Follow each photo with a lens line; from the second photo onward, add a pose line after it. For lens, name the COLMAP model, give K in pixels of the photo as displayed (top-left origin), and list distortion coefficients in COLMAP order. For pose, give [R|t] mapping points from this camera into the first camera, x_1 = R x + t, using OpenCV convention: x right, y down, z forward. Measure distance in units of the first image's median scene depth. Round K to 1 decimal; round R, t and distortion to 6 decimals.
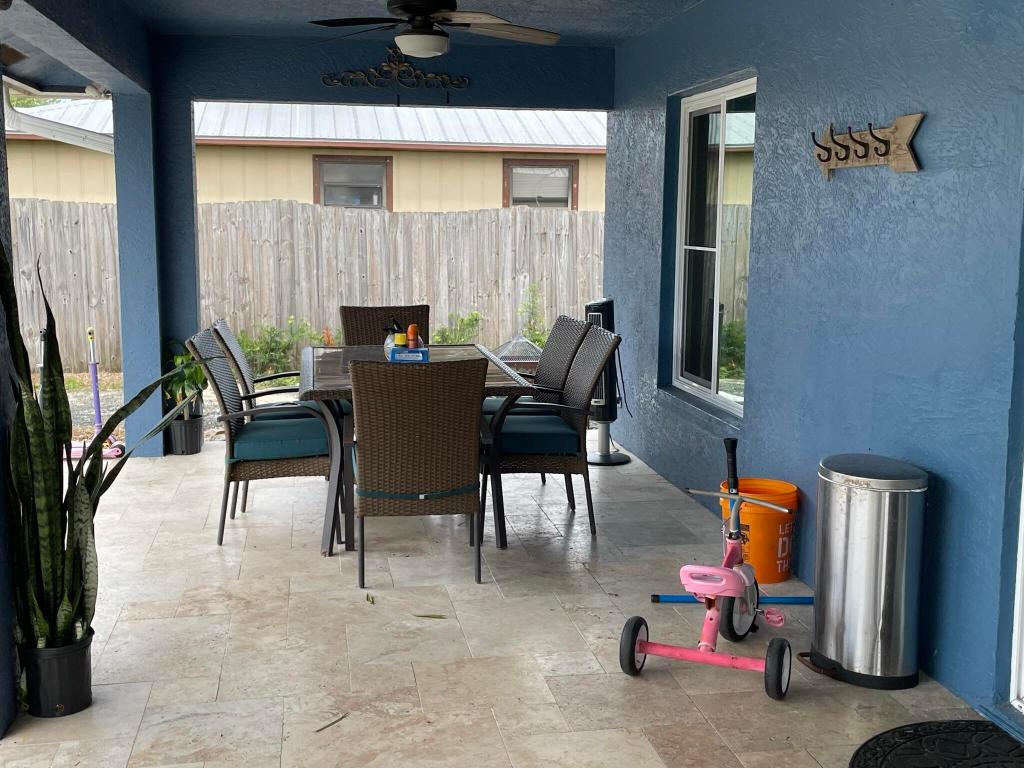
lens RADIAL K [[1188.8, 0, 512.0], [0, 1188.8, 384.0], [0, 0, 1]] dist [0.194671, -0.675253]
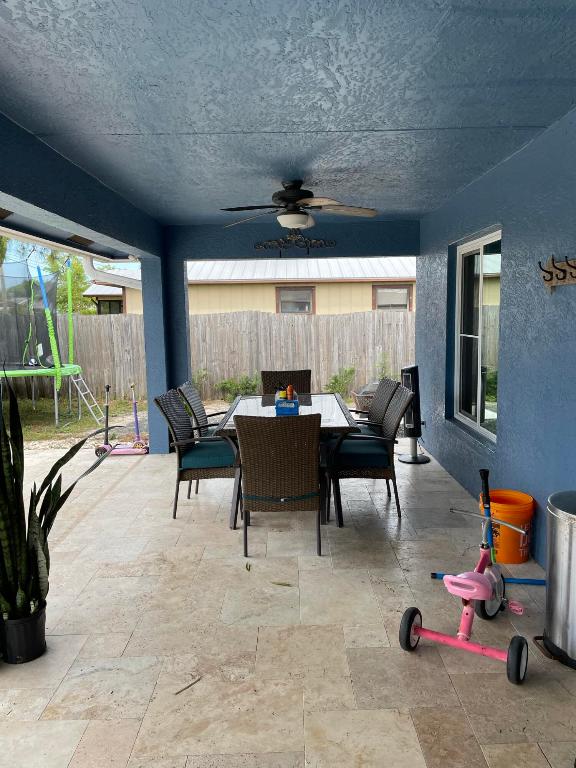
lens RADIAL K [[576.6, 0, 297.4], [0, 576.6, 378.8], [0, 0, 1]] dist [0.089001, -0.120405]
pose [[0.987930, -0.007737, -0.154705, 0.063577], [0.003500, 0.999612, -0.027643, -0.044674], [0.154859, 0.026768, 0.987574, 0.239856]]
